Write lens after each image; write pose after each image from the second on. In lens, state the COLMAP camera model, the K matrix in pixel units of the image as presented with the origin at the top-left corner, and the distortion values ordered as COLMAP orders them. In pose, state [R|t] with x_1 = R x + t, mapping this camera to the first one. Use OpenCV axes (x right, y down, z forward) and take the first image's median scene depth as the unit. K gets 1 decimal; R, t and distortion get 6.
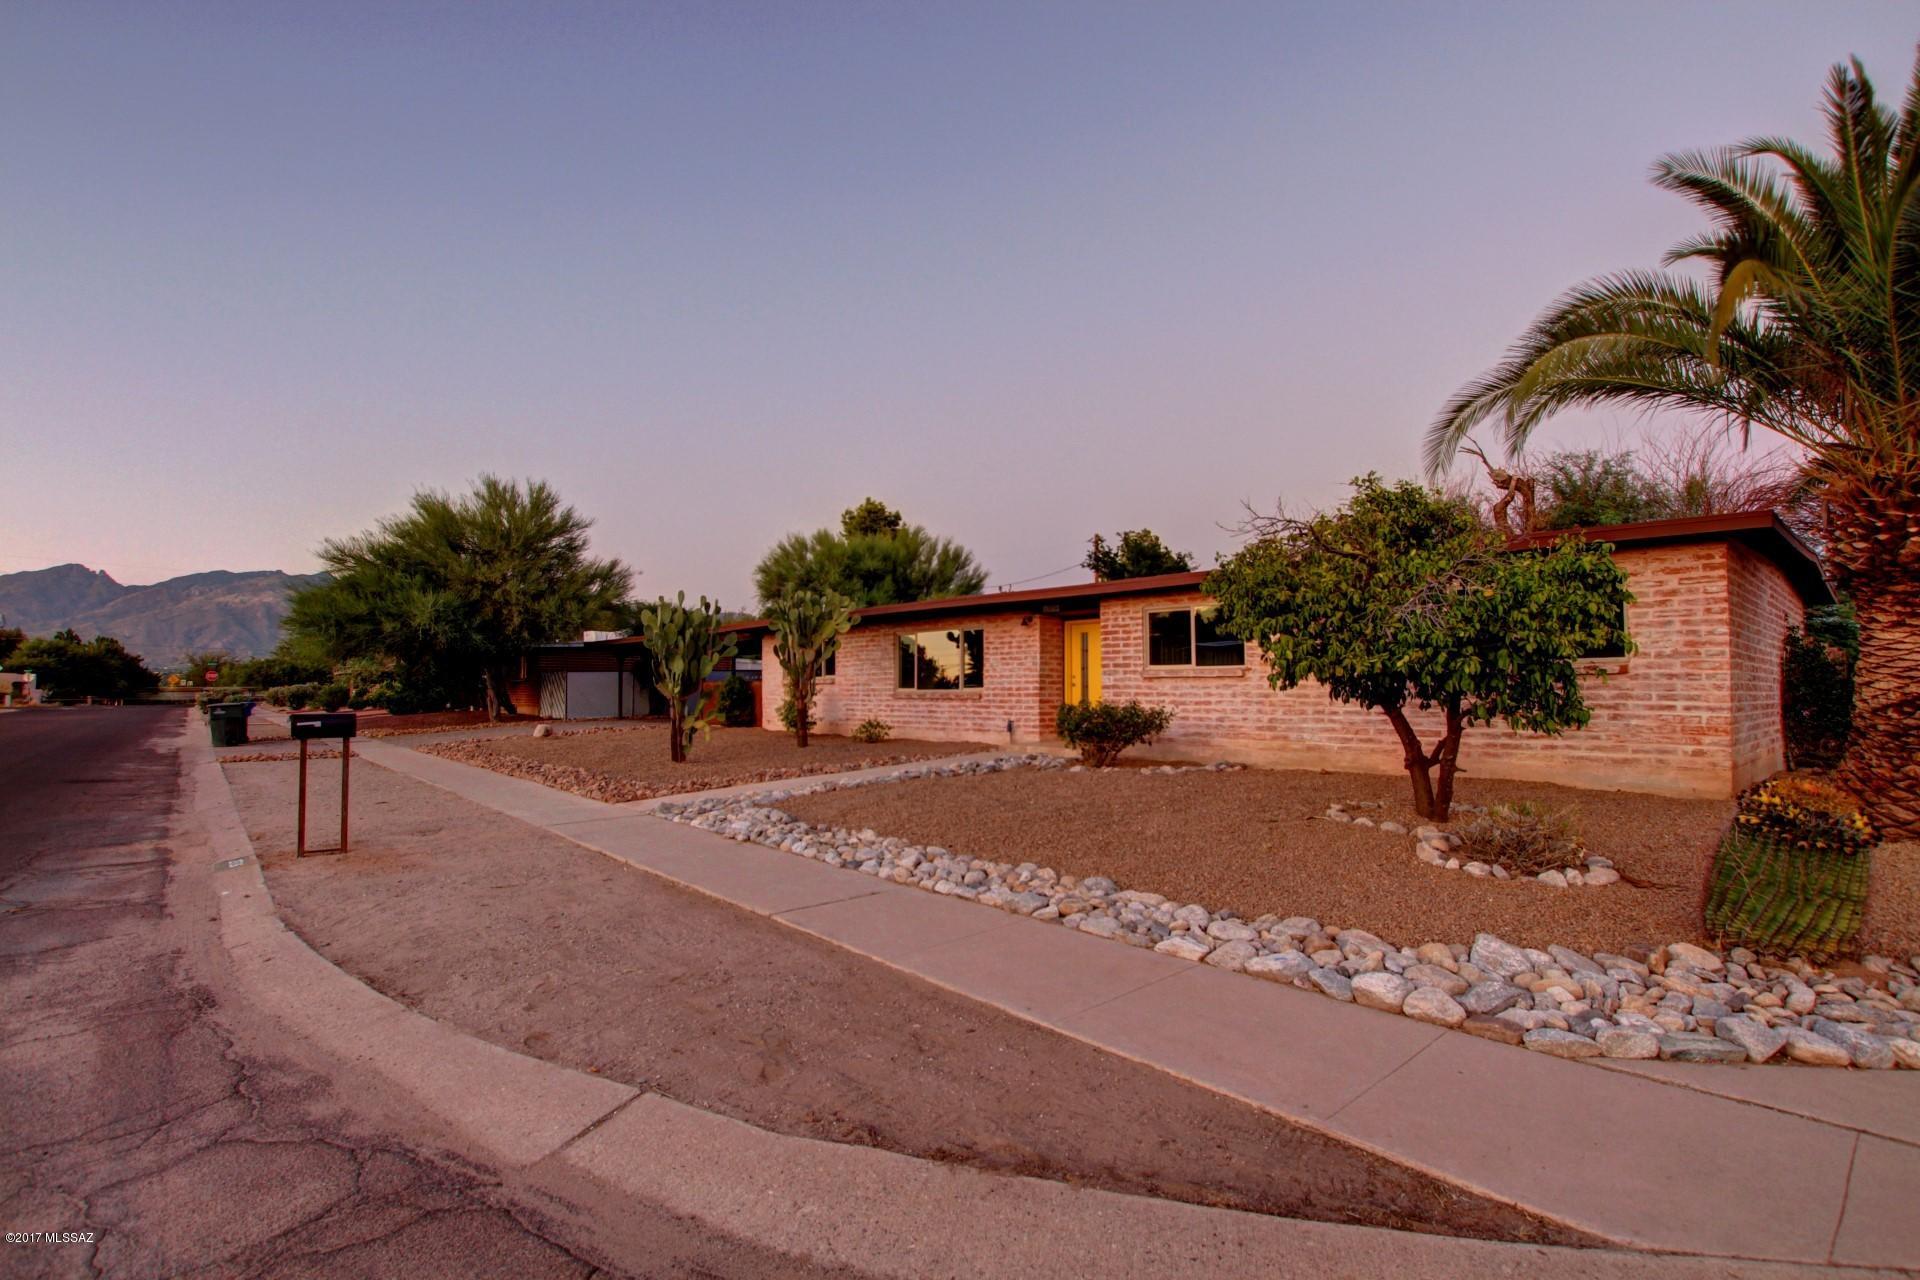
lens RADIAL K [[902.3, 0, 954.9], [0, 902.3, 652.7], [0, 0, 1]] dist [-0.037439, 0.009264]
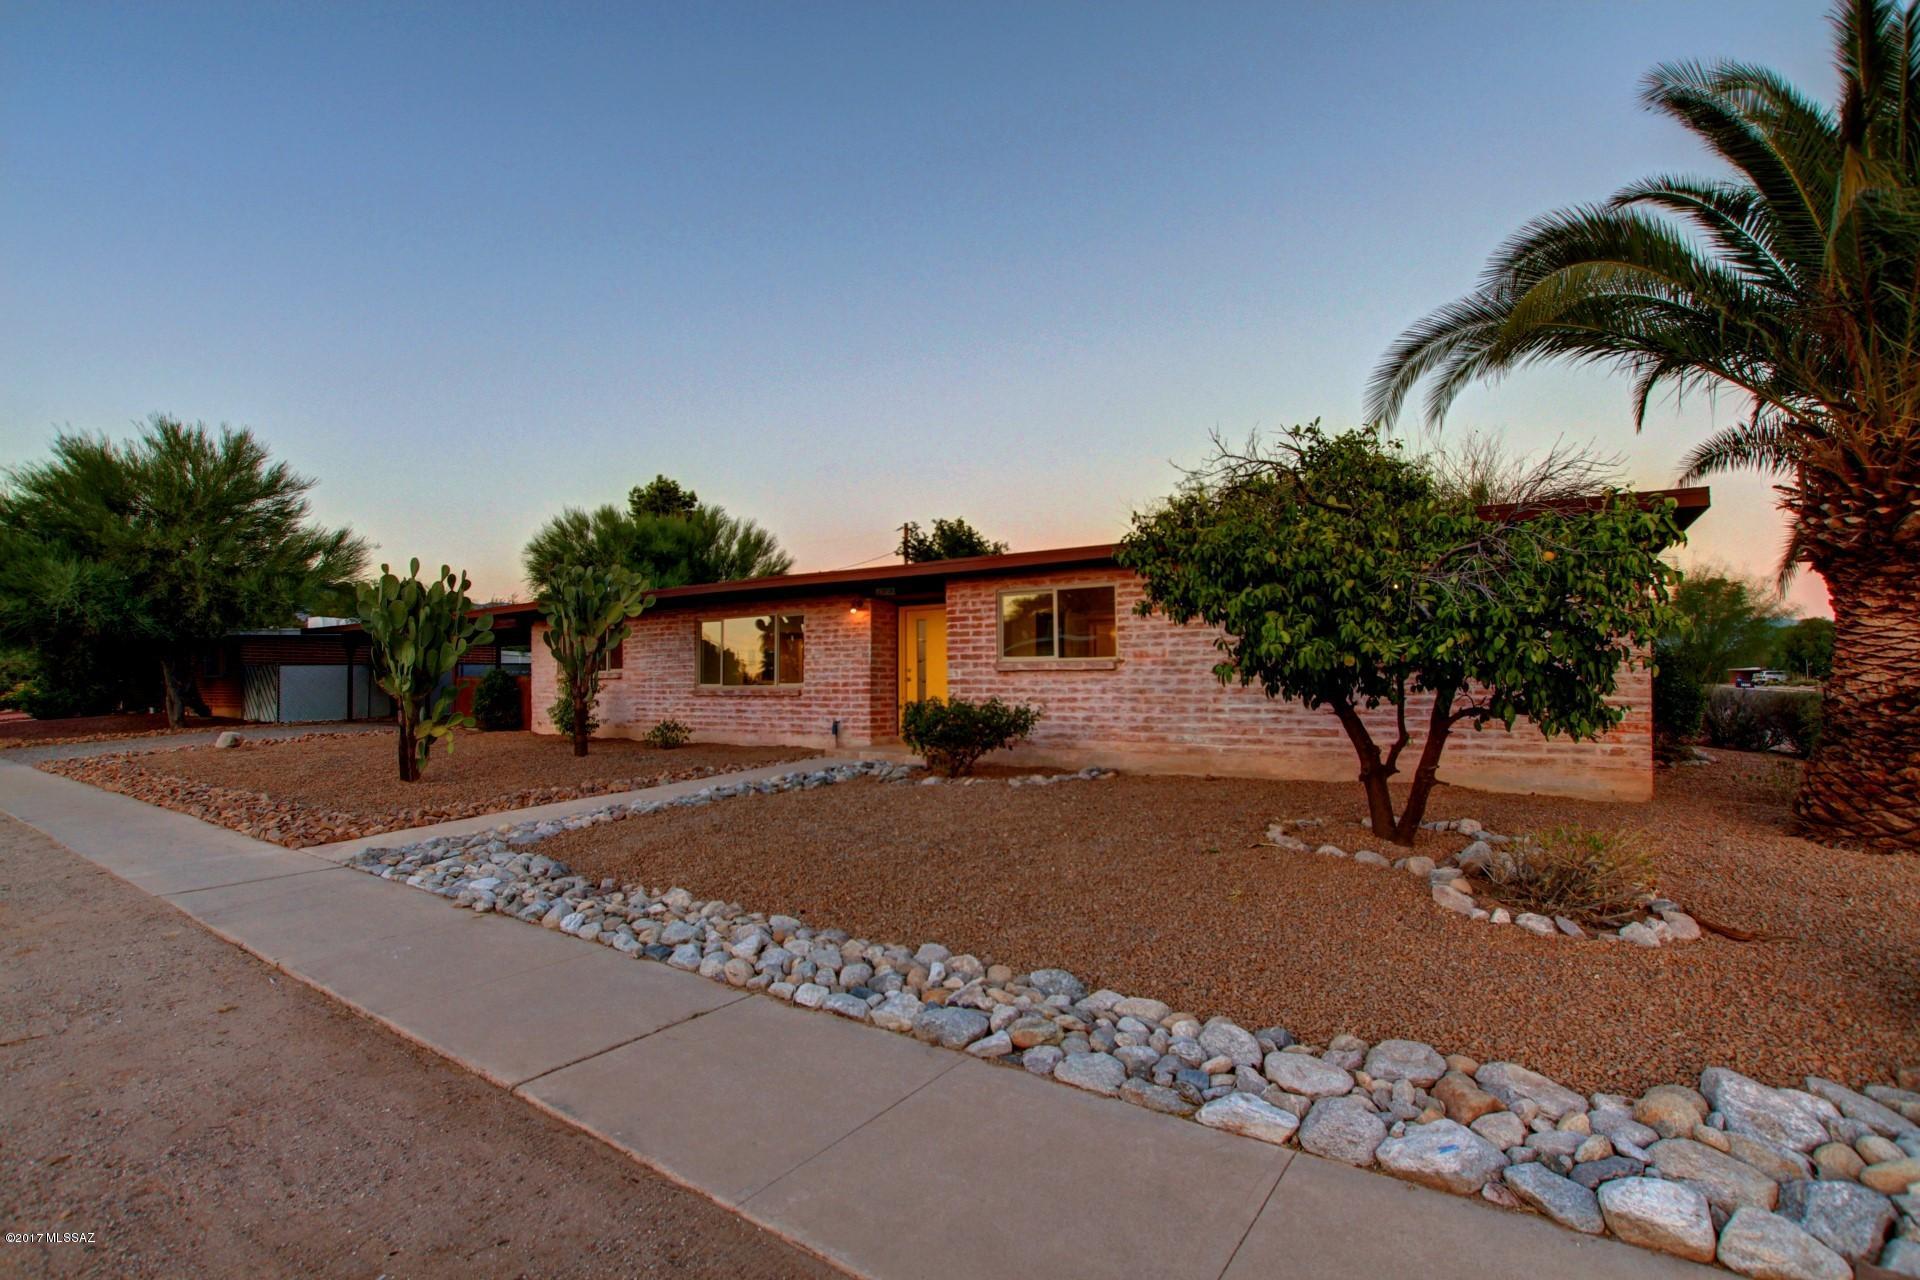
lens RADIAL K [[902.3, 0, 954.9], [0, 902.3, 652.7], [0, 0, 1]] dist [-0.037439, 0.009264]
pose [[0.974672, 0.004169, 0.223602, -0.029263], [-0.005436, 0.999972, 0.005048, 0.006793], [-0.223575, -0.006136, 0.974667, 0.187755]]
